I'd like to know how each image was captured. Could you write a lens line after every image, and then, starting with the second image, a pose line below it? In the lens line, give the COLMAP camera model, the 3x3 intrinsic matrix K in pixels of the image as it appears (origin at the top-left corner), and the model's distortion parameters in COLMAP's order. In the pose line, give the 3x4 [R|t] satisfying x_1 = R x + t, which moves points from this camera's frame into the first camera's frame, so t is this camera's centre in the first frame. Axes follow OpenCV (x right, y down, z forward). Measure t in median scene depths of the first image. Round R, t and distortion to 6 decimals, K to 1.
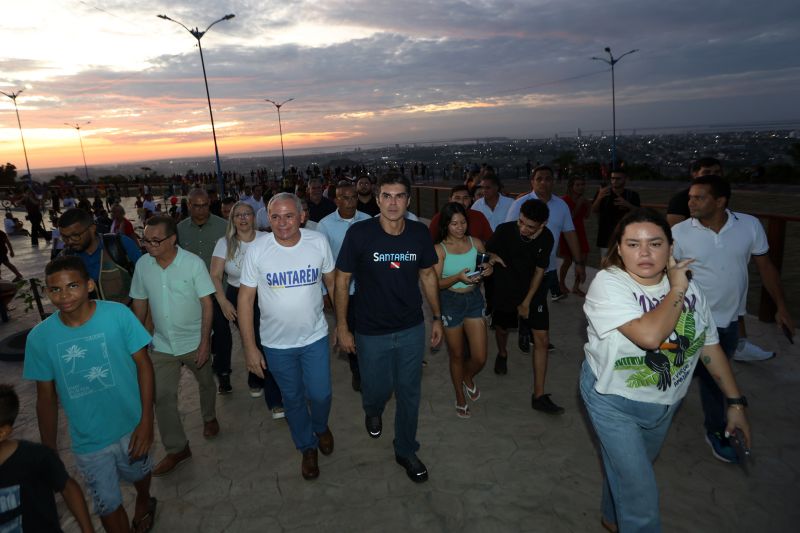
lens RADIAL K [[393.2, 0, 413.1], [0, 393.2, 270.8], [0, 0, 1]] dist [-0.015700, 0.006450]
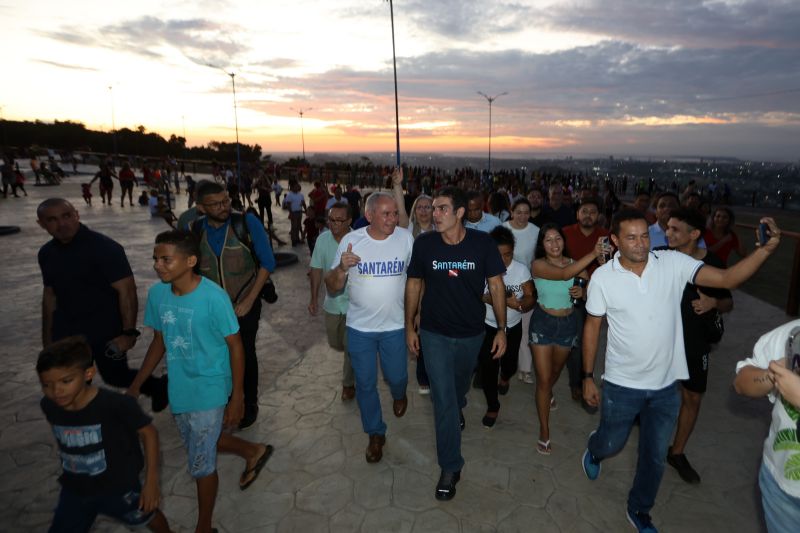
lens RADIAL K [[393.2, 0, 404.7], [0, 393.2, 271.2], [0, 0, 1]] dist [-0.015700, 0.006450]
pose [[0.961365, 0.149380, -0.231219, -0.265787], [-0.149609, 0.988605, 0.016643, 0.017272], [0.231071, 0.018593, 0.972759, -0.047706]]
